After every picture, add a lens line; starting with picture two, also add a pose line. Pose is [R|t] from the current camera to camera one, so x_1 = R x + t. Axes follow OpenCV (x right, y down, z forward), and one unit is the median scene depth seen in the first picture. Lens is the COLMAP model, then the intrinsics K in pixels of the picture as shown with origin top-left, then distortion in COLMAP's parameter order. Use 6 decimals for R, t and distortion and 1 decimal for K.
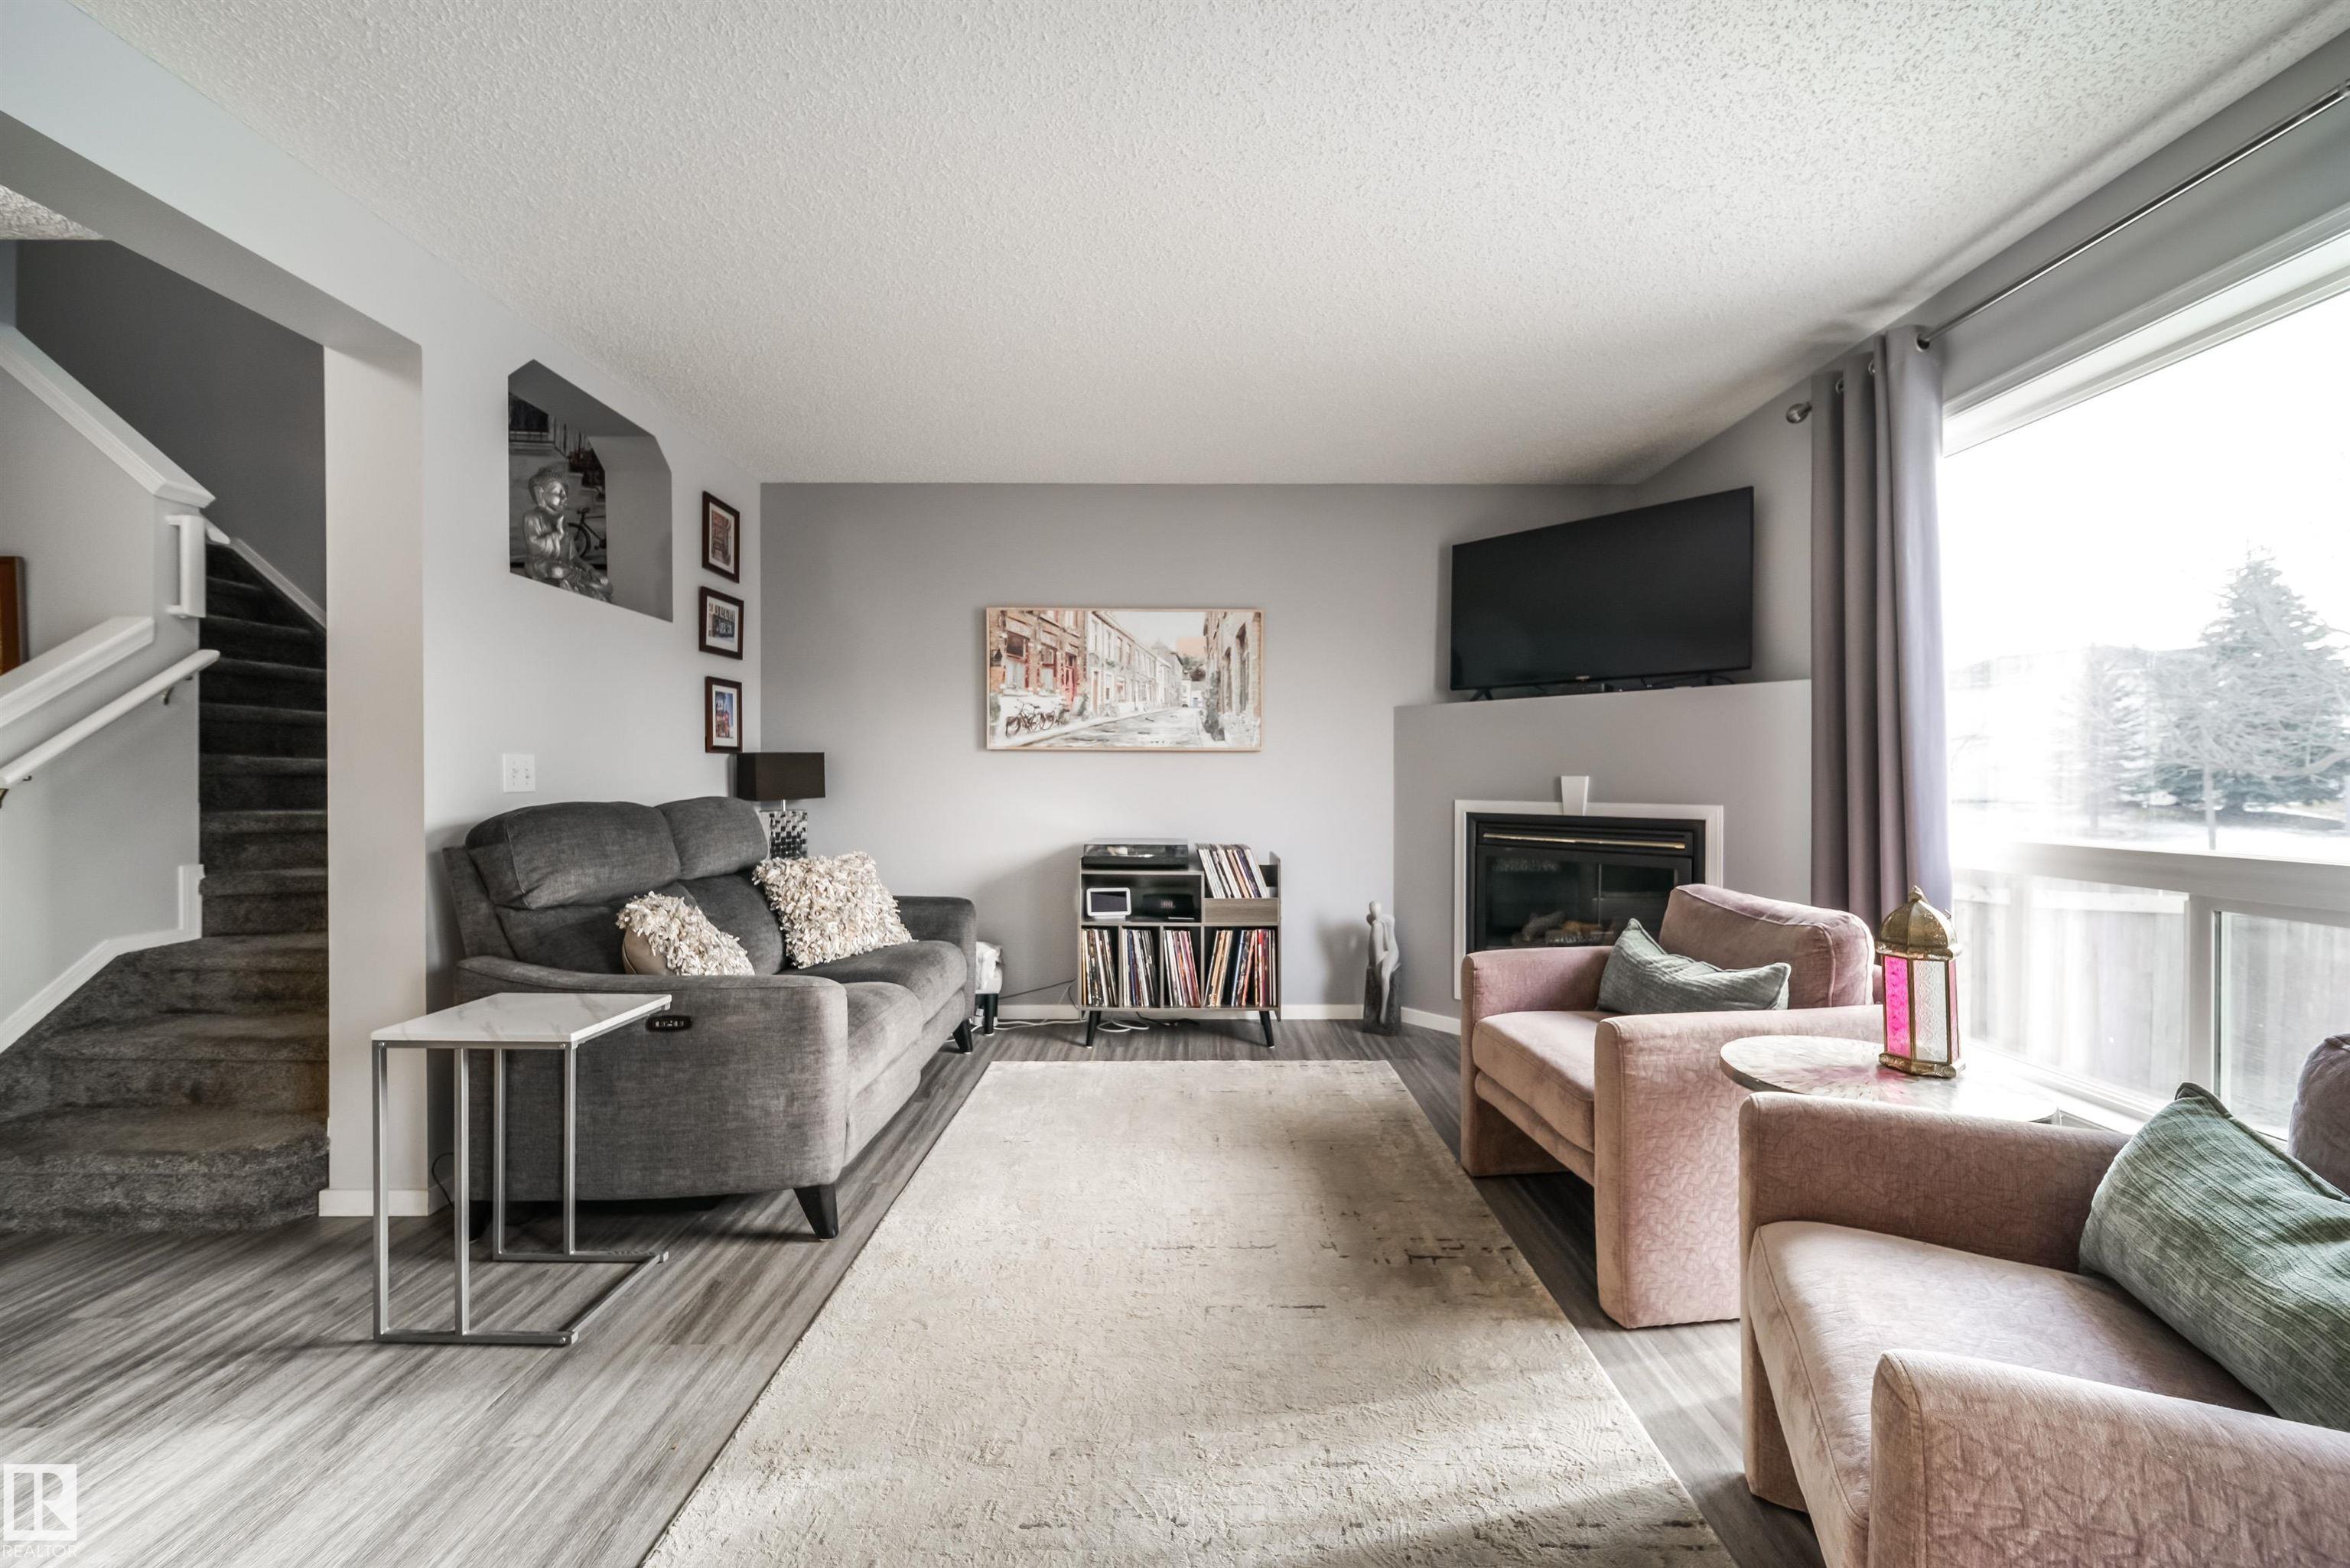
lens RADIAL K [[830.0, 0, 1183.6], [0, 830.0, 782.9], [0, 0, 1]] dist [0.003361, -0.001335]
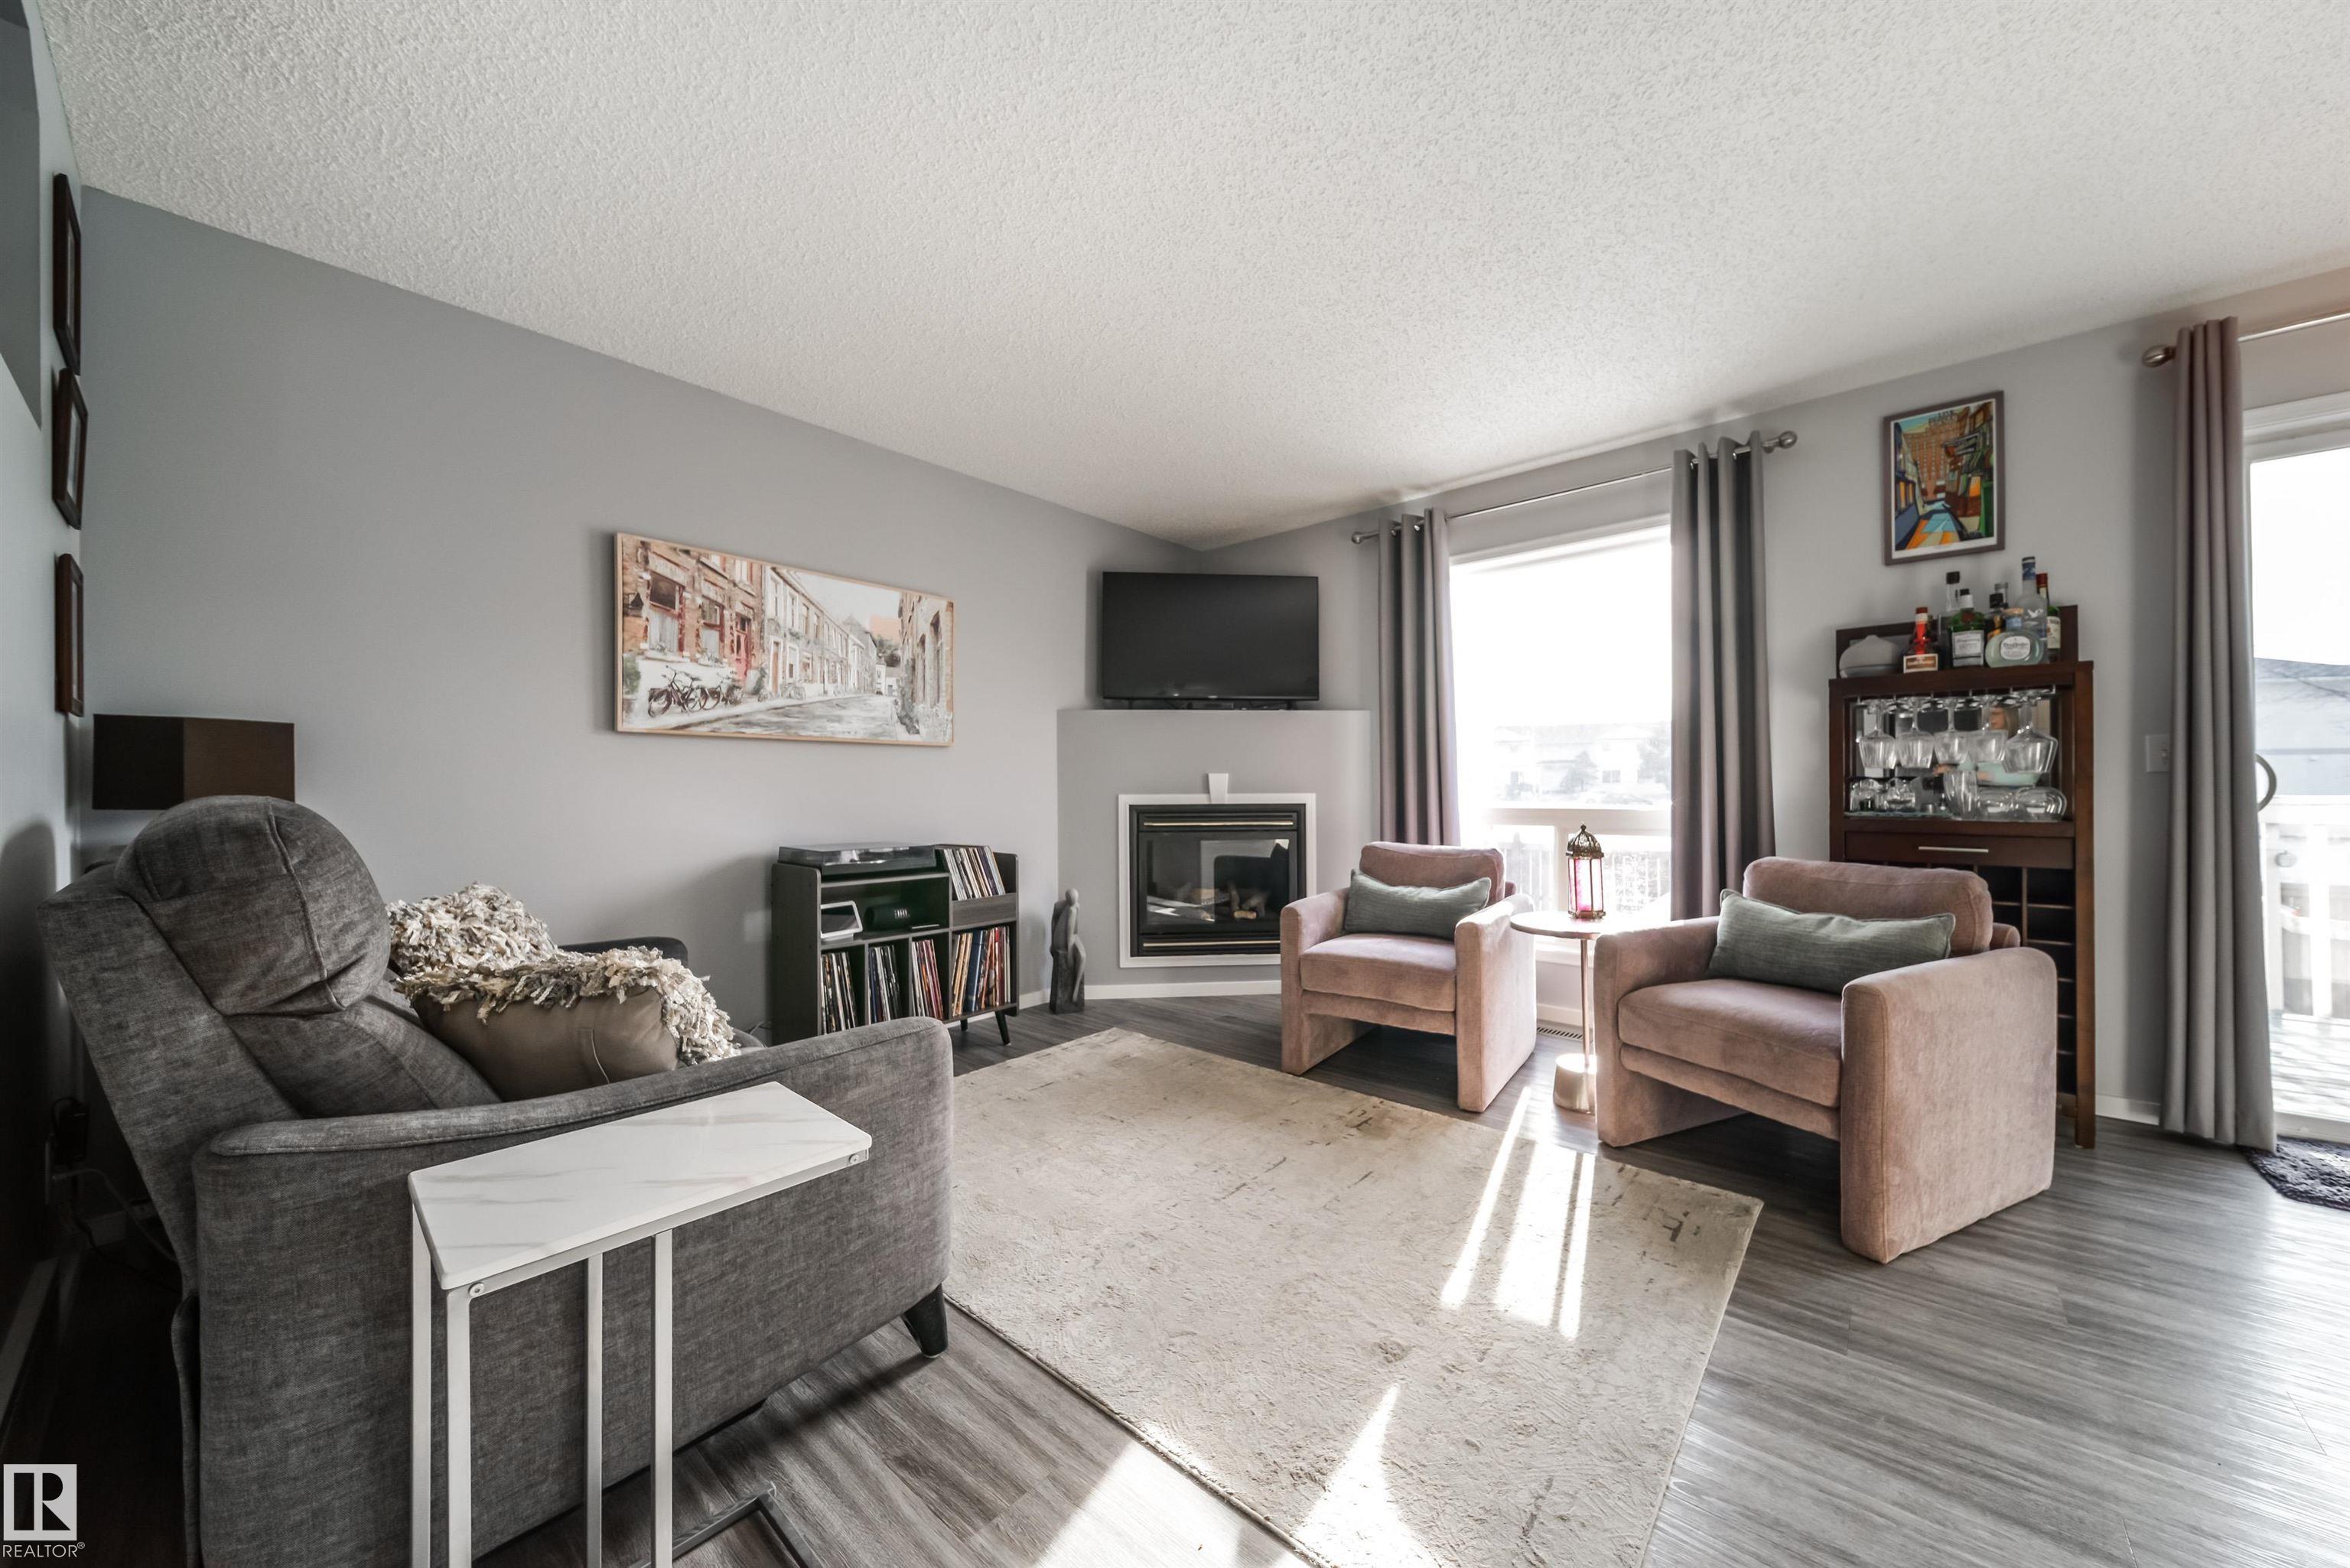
lens RADIAL K [[830.0, 0, 1193.7], [0, 830.0, 785.1], [0, 0, 1]] dist [0.003361, -0.001335]
pose [[0.653967, -0.002334, 0.756519, -0.498918], [0.011697, 0.999907, -0.007026, 0.017676], [-0.756432, 0.013444, 0.653934, 0.180468]]
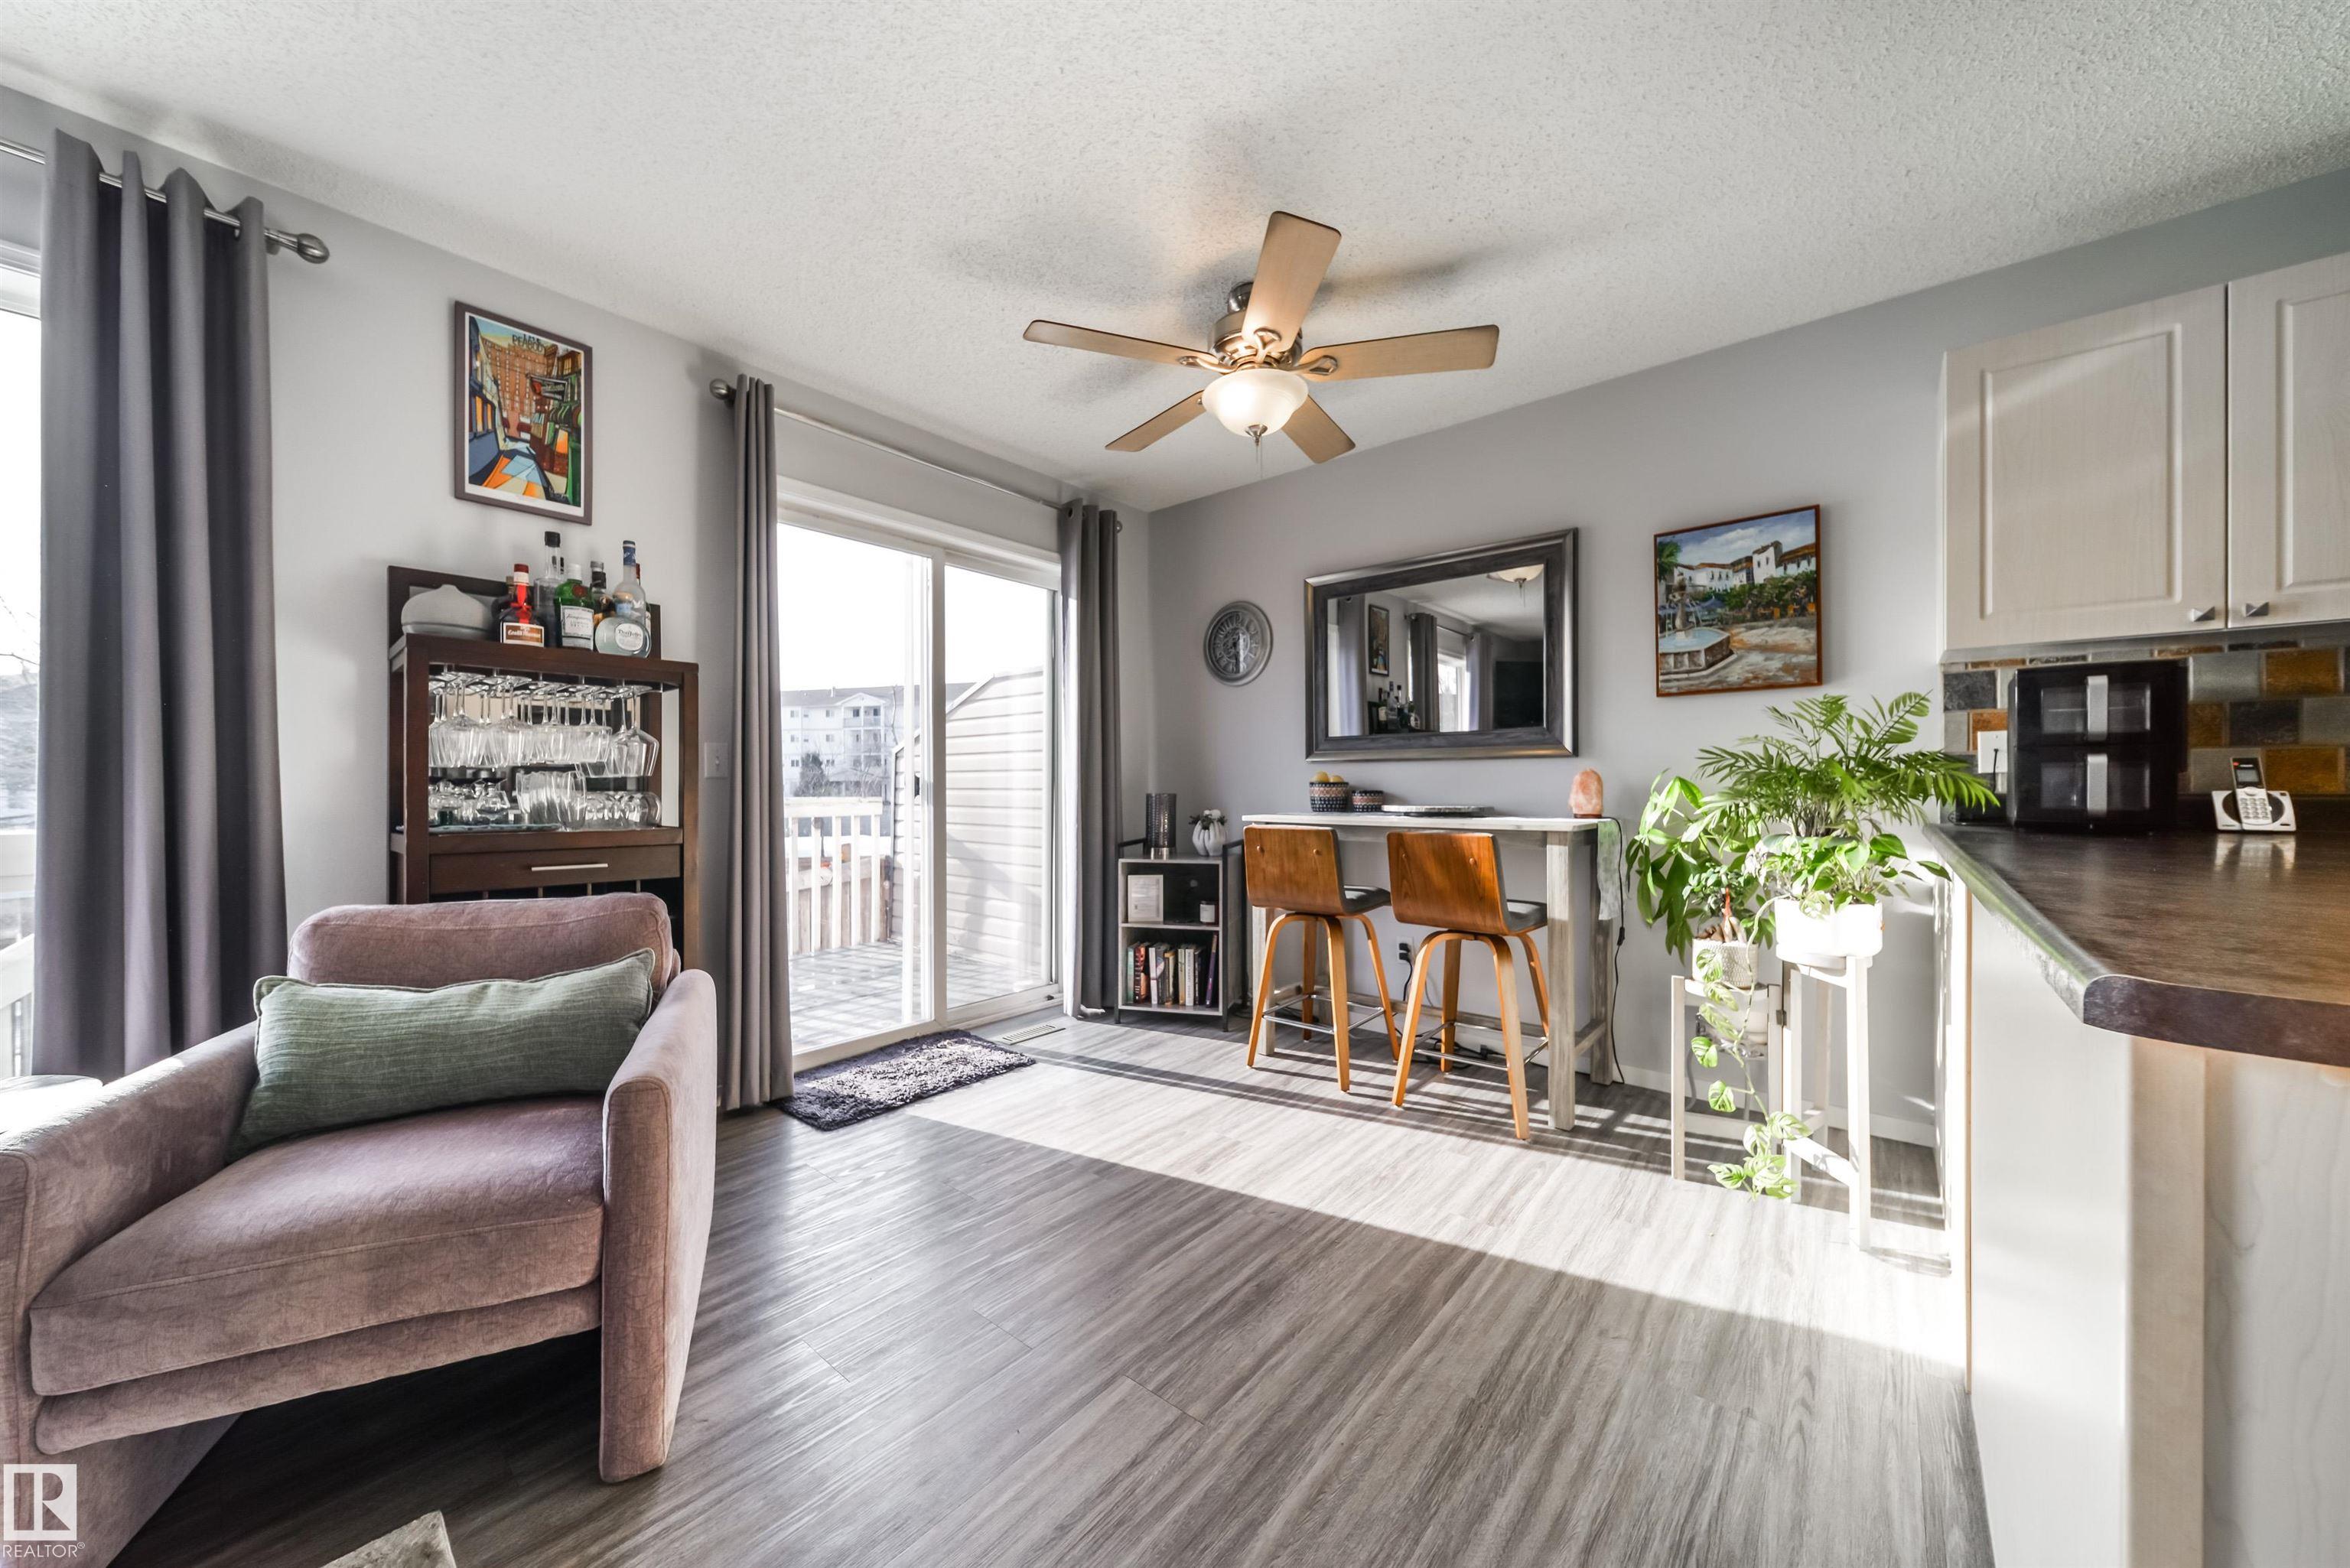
lens RADIAL K [[830.0, 0, 1192.2], [0, 830.0, 787.1], [0, 0, 1]] dist [0.003361, -0.001335]
pose [[-0.767728, -0.000253, 0.640775, -0.237769], [0.004757, 0.999970, 0.006094, 0.017186], [-0.640758, 0.007727, -0.767704, 0.329464]]
